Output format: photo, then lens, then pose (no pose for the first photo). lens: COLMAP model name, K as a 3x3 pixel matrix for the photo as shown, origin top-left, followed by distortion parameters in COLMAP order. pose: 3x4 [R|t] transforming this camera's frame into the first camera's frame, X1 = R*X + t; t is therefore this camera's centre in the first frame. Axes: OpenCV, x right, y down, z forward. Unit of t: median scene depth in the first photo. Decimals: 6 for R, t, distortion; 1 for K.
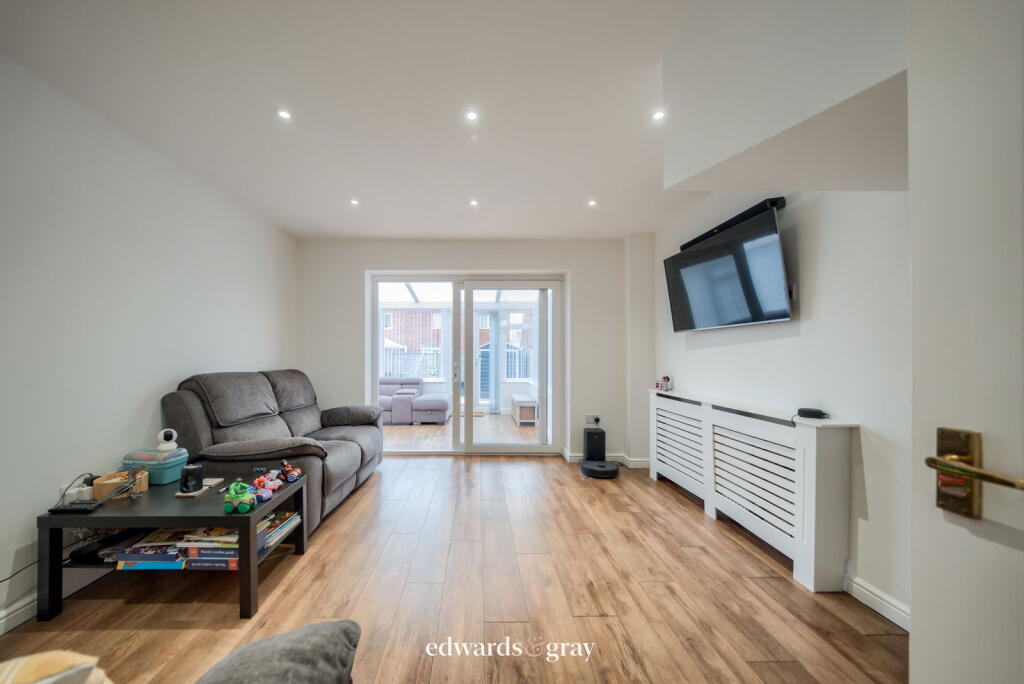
lens RADIAL K [[360.4, 0, 478.4], [0, 360.4, 363.6], [0, 0, 1]] dist [0.000445, 0.000040]
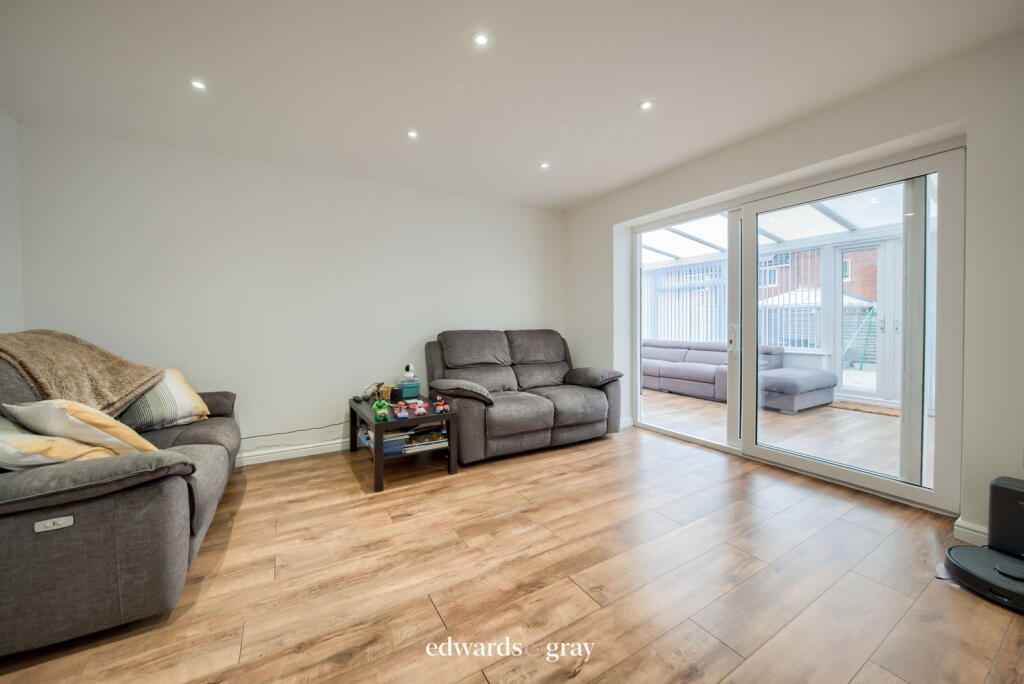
lens RADIAL K [[378.3, 0, 509.5], [0, 378.3, 327.7], [0, 0, 1]] dist [0.001839, 0.000108]
pose [[0.512279, 0.006279, -0.858796, 0.364211], [-0.007746, 0.999966, 0.002691, 0.007618], [0.858784, 0.005274, 0.512310, 0.248077]]
